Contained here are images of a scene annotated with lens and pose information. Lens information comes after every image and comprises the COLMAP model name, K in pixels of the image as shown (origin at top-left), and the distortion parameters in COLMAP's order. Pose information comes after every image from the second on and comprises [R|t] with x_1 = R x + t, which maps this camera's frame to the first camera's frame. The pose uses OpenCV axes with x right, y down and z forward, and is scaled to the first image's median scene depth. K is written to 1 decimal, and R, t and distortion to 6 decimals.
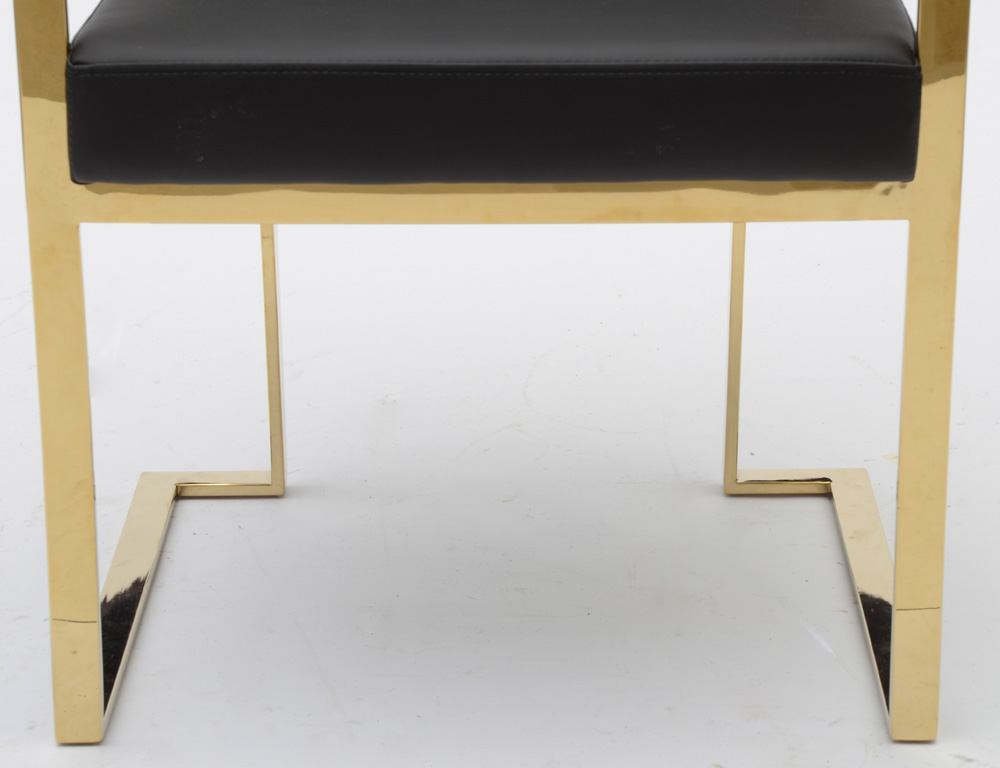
lens RADIAL K [[3468.1, 0, 501.6], [0, 3468.1, 384.3], [0, 0, 1]] dist [0.338216, 0.000000]
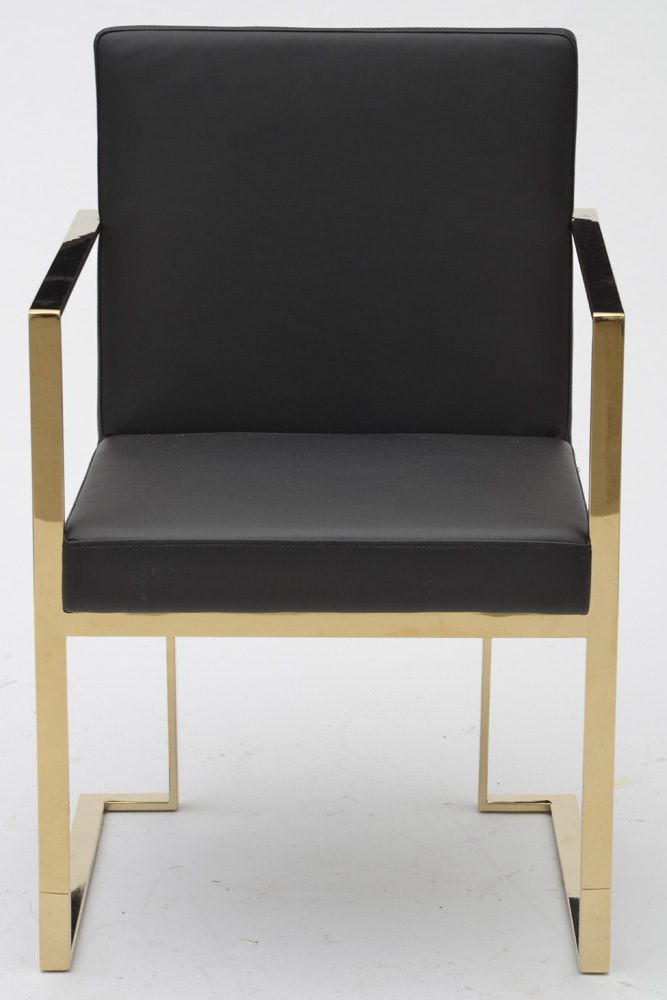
lens RADIAL K [[3371.9, 0, 326.0], [0, 3371.9, 499.0], [0, 0, 1]] dist [0.417505, 0.000000]
pose [[0.999962, 0.006940, 0.005214, -0.010125], [-0.006608, 0.998105, -0.061175, -0.014328], [-0.005629, 0.061138, 0.998113, -0.518709]]
